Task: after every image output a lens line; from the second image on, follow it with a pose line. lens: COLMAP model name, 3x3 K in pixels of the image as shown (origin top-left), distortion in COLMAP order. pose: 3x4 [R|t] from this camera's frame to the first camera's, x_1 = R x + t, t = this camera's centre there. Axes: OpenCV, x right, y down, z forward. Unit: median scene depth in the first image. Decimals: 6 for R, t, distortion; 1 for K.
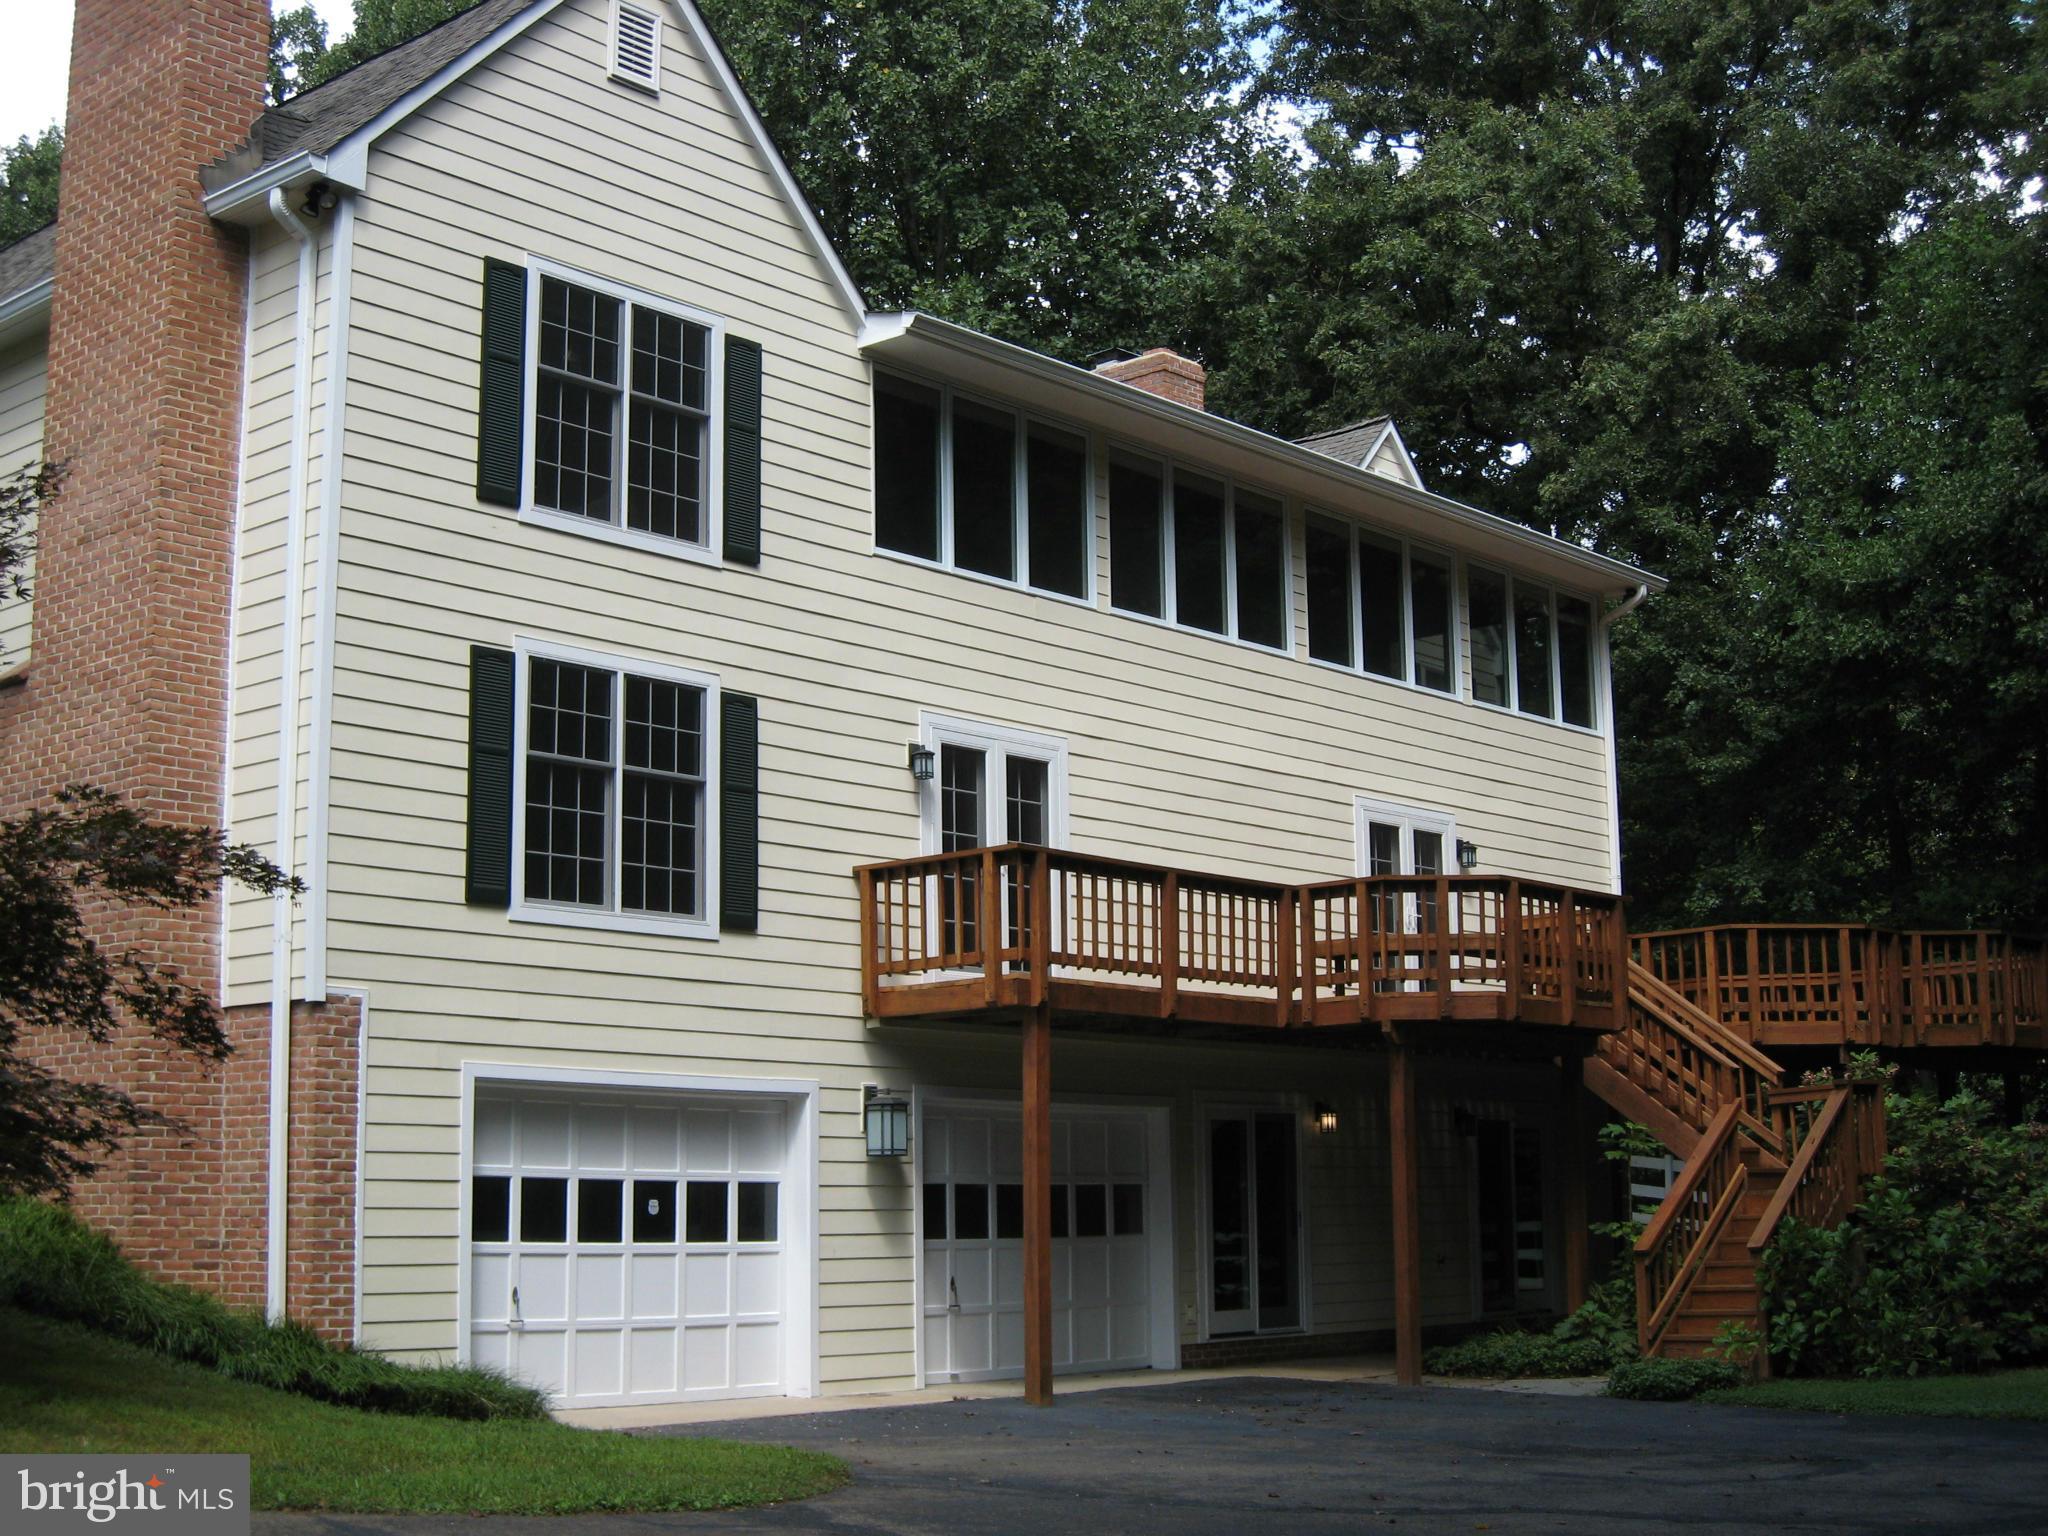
lens RADIAL K [[3006.2, 0, 1024.0], [0, 3006.2, 768.0], [0, 0, 1]] dist [-0.185563, -0.021447]
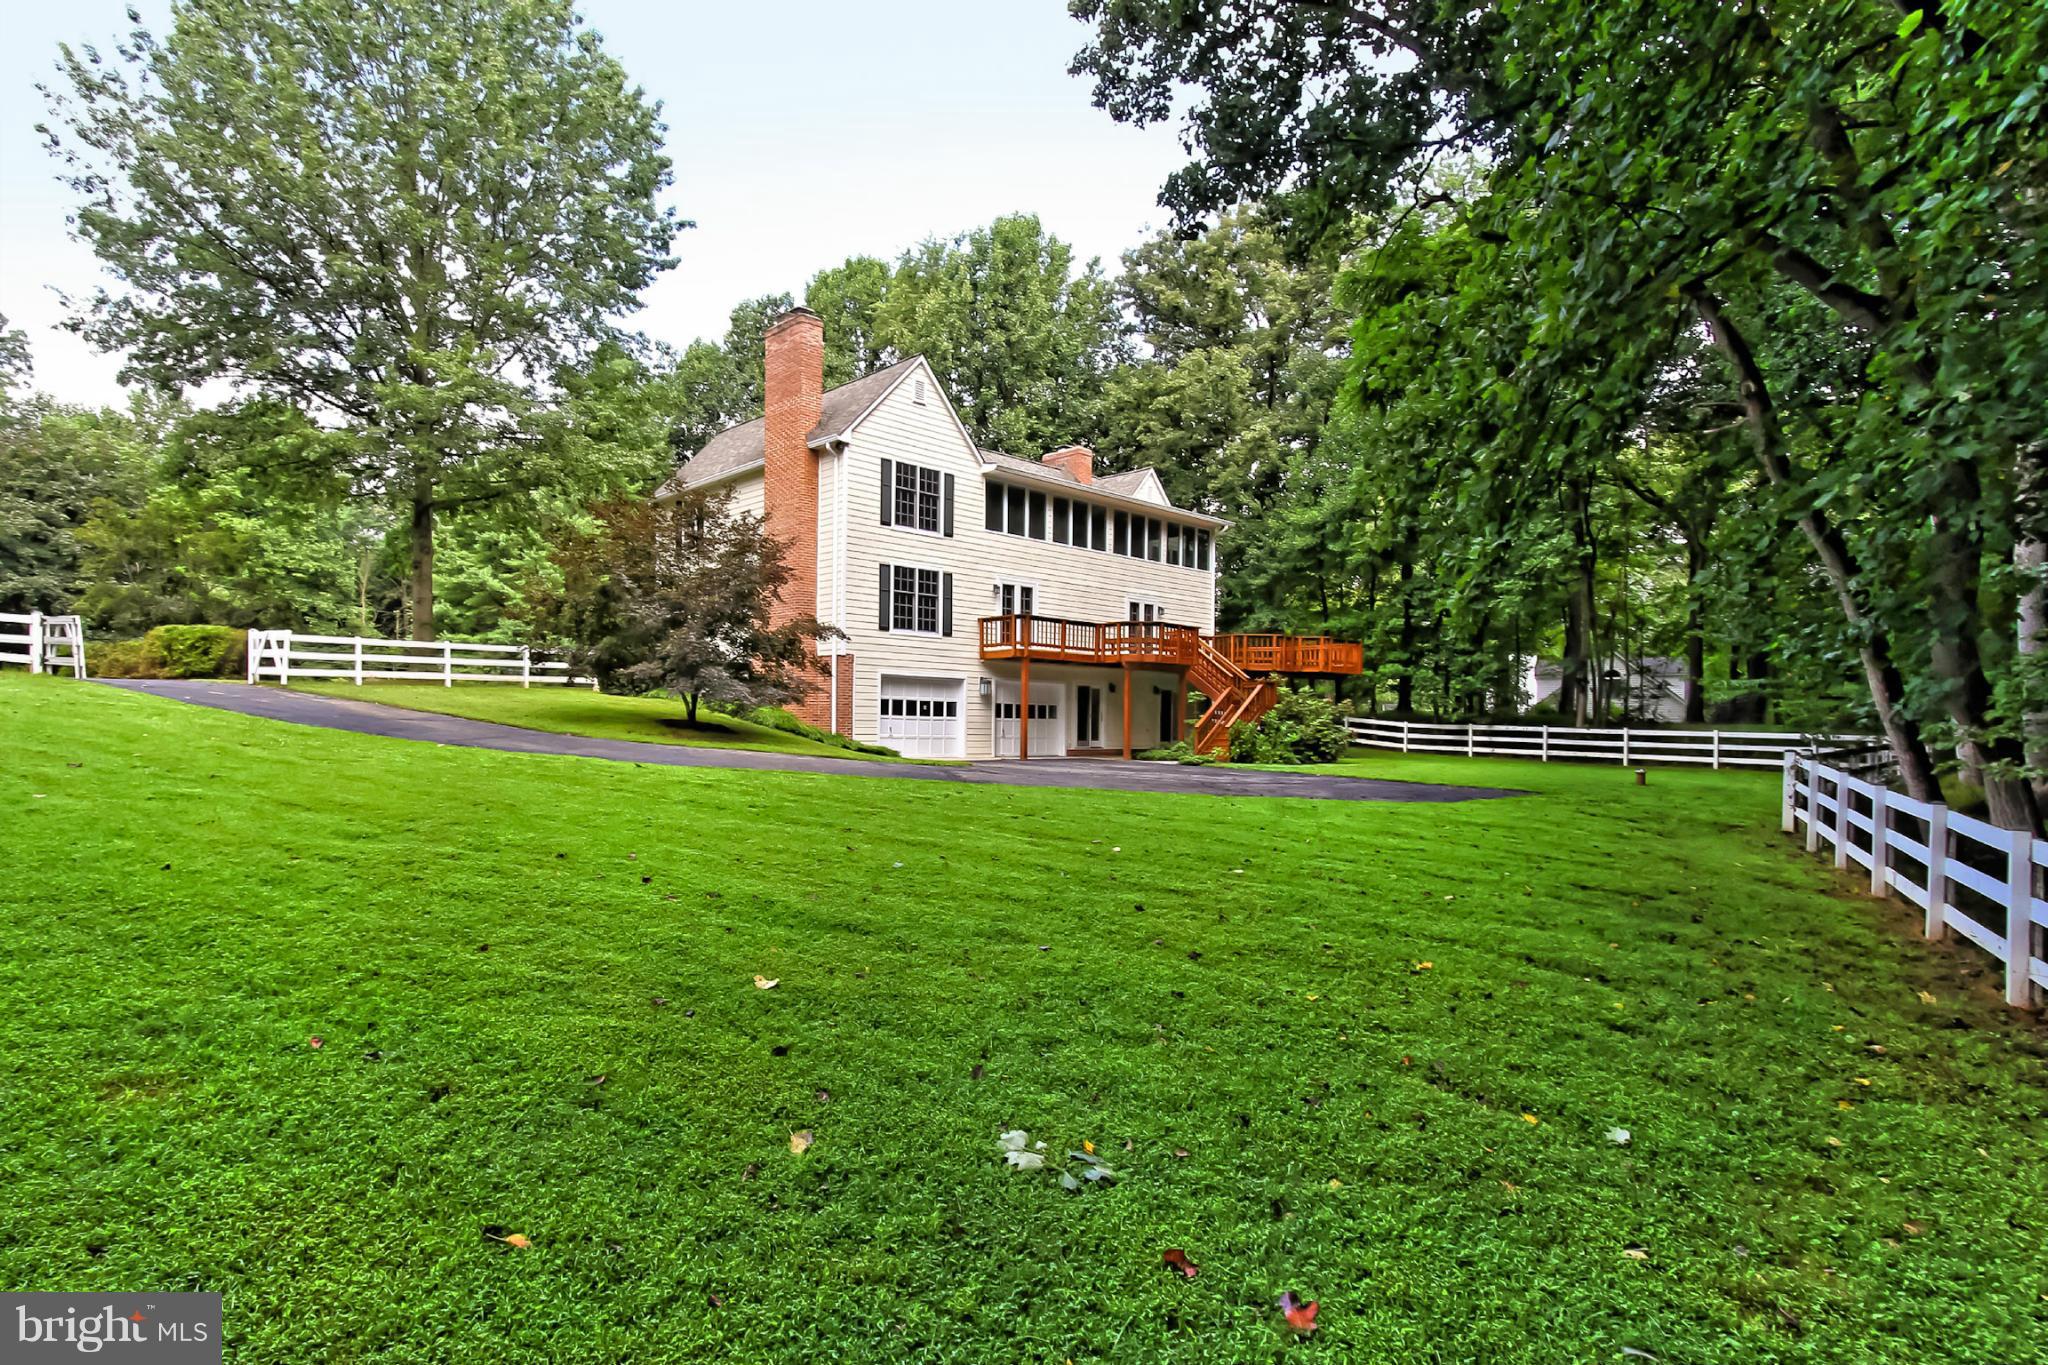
lens RADIAL K [[987.8, 0, 1024.0], [0, 987.8, 682.5], [0, 0, 1]] dist [0.001242, 0.000272]
pose [[0.999770, 0.018044, -0.011592, 0.016886], [-0.016635, 0.993583, 0.111878, -0.027387], [0.013536, -0.111659, 0.993654, -0.238637]]
